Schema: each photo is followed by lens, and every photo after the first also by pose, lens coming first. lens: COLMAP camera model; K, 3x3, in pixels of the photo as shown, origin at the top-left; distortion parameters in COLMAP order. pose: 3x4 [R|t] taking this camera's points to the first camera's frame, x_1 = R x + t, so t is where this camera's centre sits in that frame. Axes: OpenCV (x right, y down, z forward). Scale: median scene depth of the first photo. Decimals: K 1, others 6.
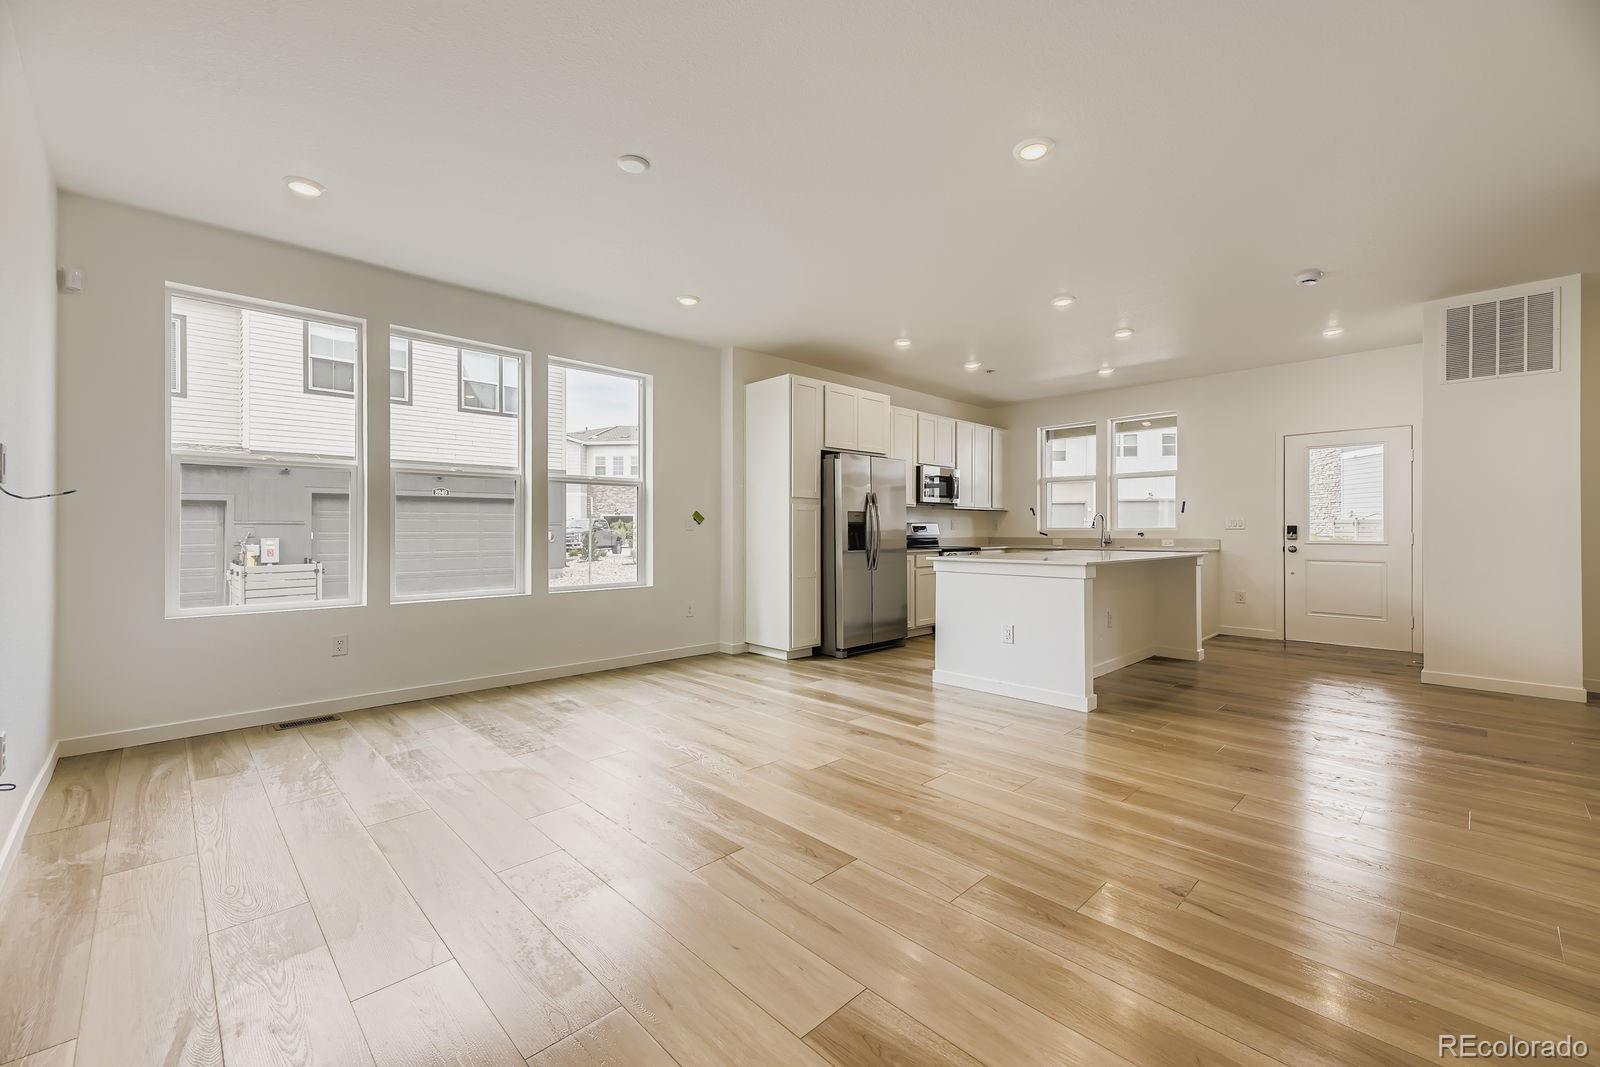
lens RADIAL K [[647.9, 0, 803.4], [0, 647.9, 527.2], [0, 0, 1]] dist [0.027042, -0.000021]
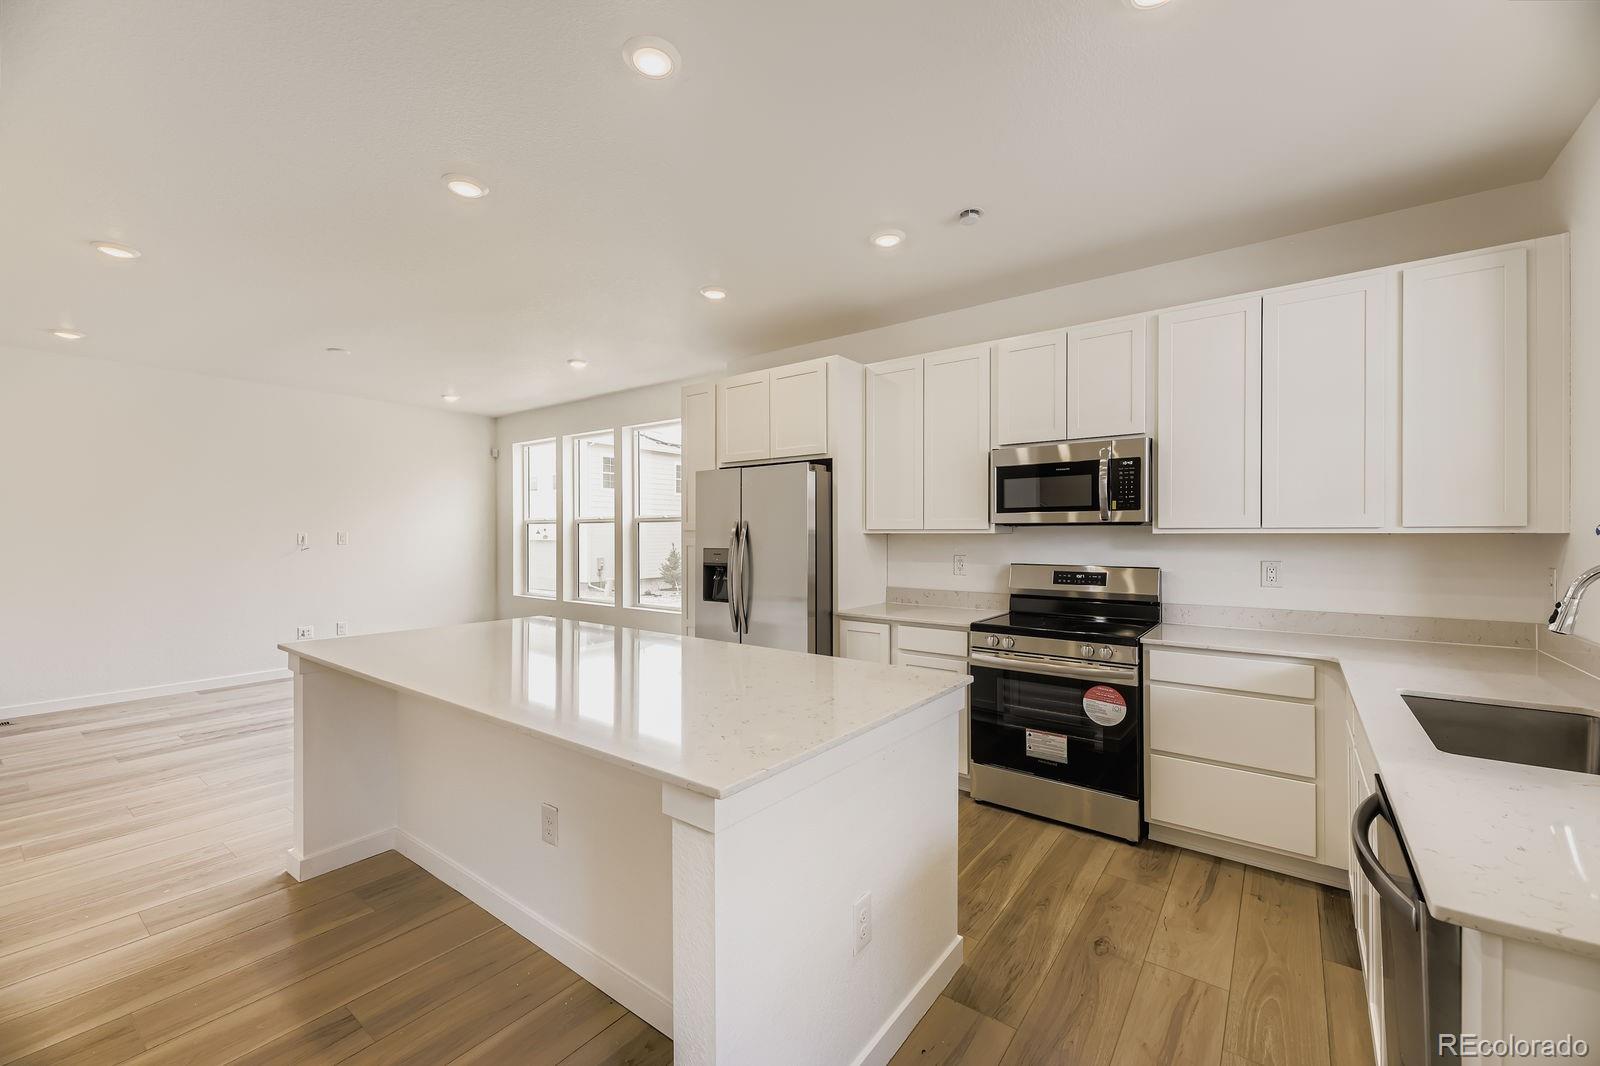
lens RADIAL K [[647.2, 0, 800.0], [0, 647.2, 533.0], [0, 0, 1]] dist [0.000953, -0.000085]
pose [[0.152112, -0.001621, -0.988362, 0.993018], [0.001051, 0.999998, -0.001478, -0.049219], [0.988363, -0.000814, 0.152113, 1.208437]]
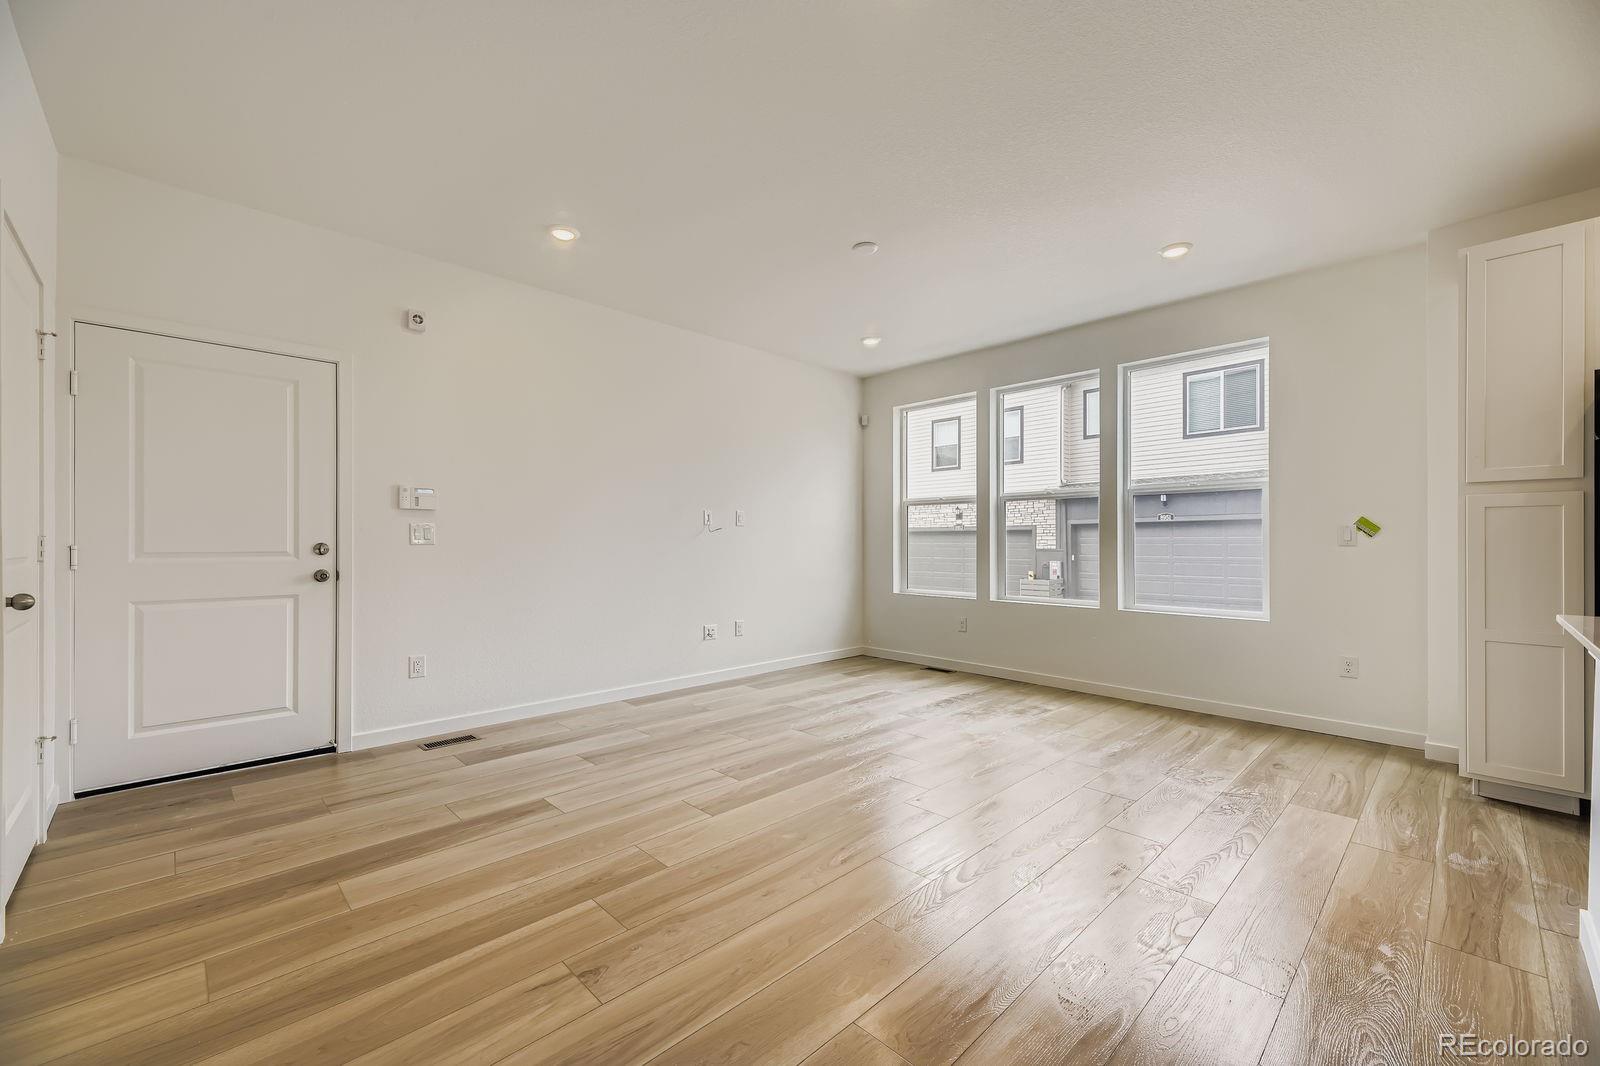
lens RADIAL K [[653.6, 0, 802.4], [0, 653.6, 539.8], [0, 0, 1]] dist [0.027356, 0.000042]
pose [[0.001343, -0.004659, -0.999988, 0.623928], [-0.000533, 0.999989, -0.004660, 0.001880], [0.999999, 0.000539, 0.001340, 0.560108]]
